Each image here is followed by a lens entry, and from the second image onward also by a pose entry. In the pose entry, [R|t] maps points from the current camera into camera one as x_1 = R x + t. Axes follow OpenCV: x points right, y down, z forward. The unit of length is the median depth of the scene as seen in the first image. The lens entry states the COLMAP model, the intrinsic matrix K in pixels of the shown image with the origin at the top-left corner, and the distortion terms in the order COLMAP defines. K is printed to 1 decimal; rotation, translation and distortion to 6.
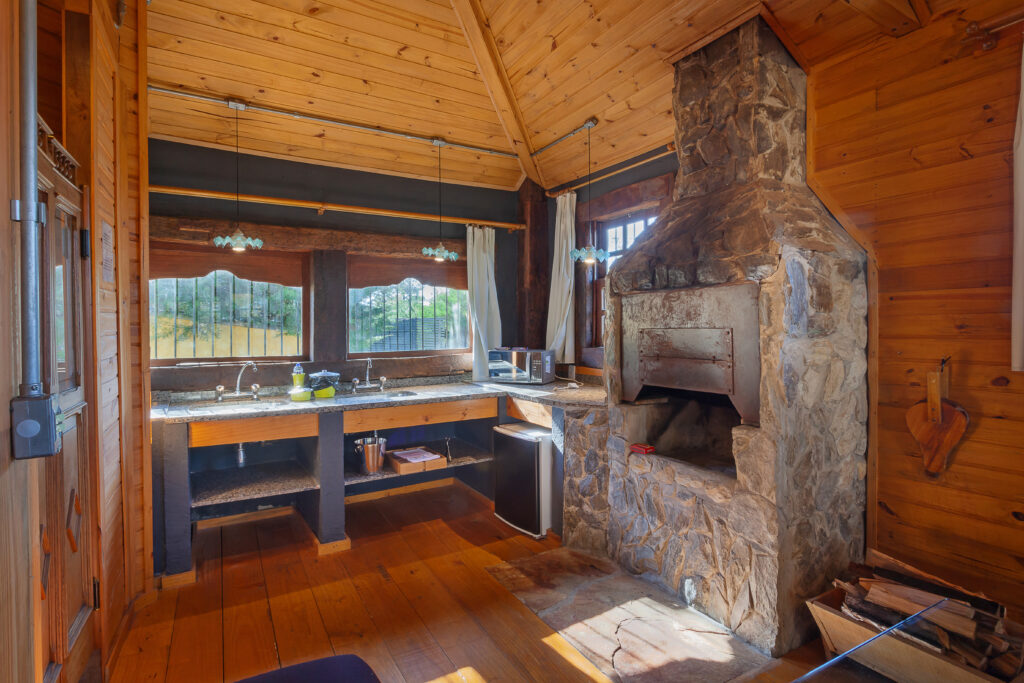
lens RADIAL K [[531.4, 0, 509.7], [0, 531.4, 328.7], [0, 0, 1]] dist [-0.006111, -0.000087]
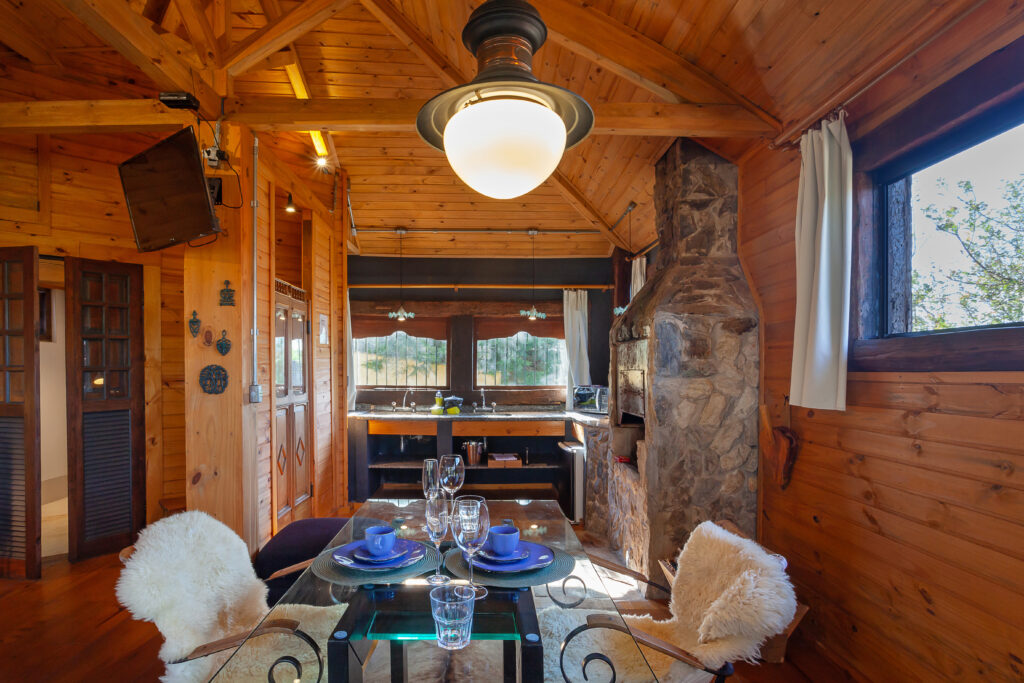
lens RADIAL K [[541.7, 0, 456.7], [0, 541.7, 376.0], [0, 0, 1]] dist [-0.004313, 0.000494]
pose [[0.844269, 0.017917, -0.535621, 0.520054], [-0.012823, 0.999830, 0.013233, 0.001596], [0.535767, -0.004305, 0.844355, -0.316830]]
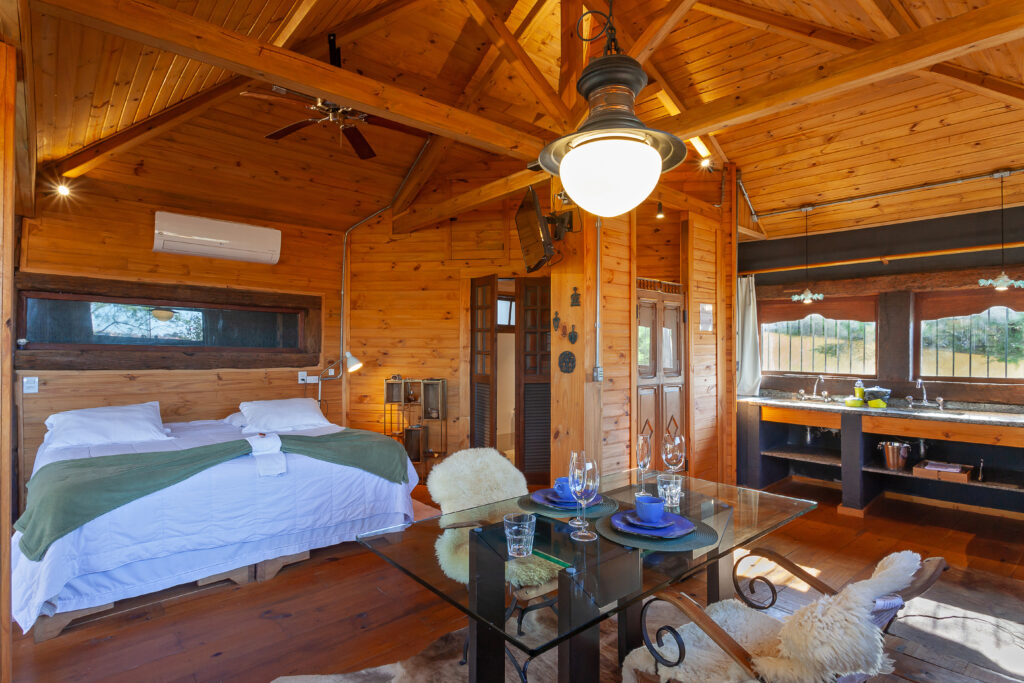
lens RADIAL K [[510.5, 0, 499.2], [0, 510.5, 348.5], [0, 0, 1]] dist [-0.000818, 0.000640]
pose [[0.178090, 0.006036, -0.983996, 0.766557], [-0.013341, 0.999904, 0.003719, -0.007040], [0.983924, 0.012466, 0.178153, -0.138739]]
